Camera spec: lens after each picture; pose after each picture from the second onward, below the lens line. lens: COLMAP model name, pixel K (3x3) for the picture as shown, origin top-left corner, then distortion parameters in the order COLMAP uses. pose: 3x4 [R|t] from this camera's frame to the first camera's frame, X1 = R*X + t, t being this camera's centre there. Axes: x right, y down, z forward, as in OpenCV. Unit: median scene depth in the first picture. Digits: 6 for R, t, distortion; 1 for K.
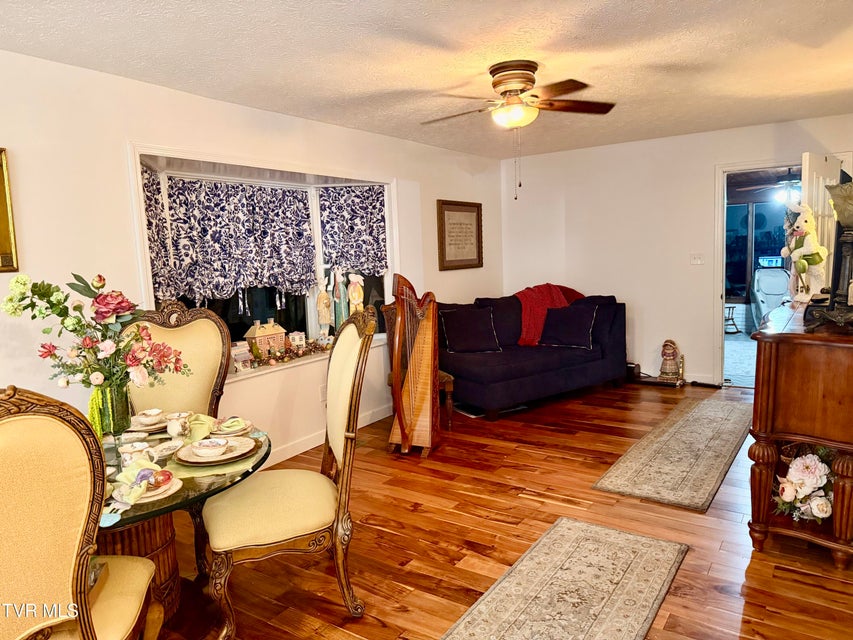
lens RADIAL K [[606.6, 0, 426.5], [0, 606.6, 320.0], [0, 0, 1]] dist [0.199751, -0.001042]
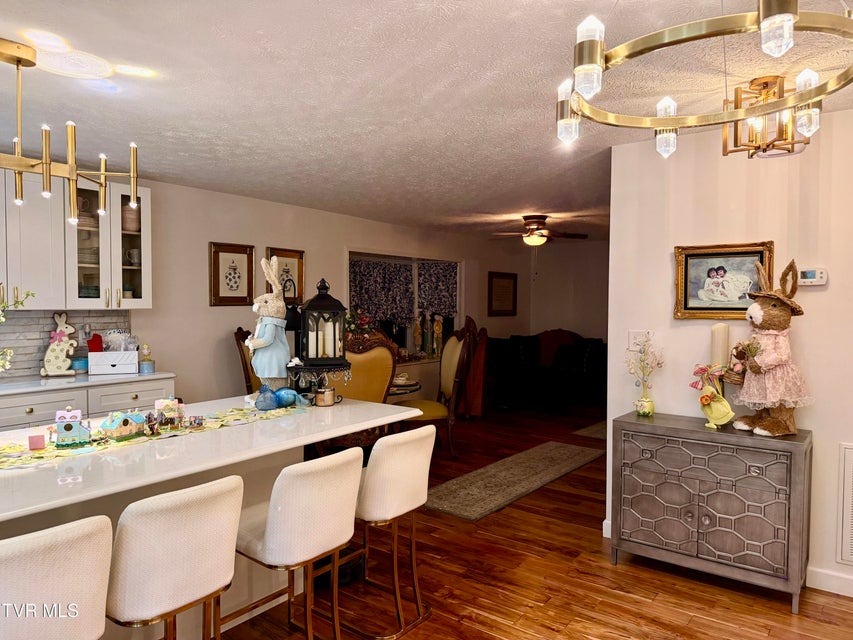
lens RADIAL K [[606.6, 0, 426.5], [0, 606.6, 320.0], [0, 0, 1]] dist [0.199751, -0.001042]
pose [[0.997242, 0.048937, -0.055792, -0.054409], [-0.053341, 0.995336, -0.080381, 0.069776], [0.051598, 0.083136, 0.995202, -0.626136]]
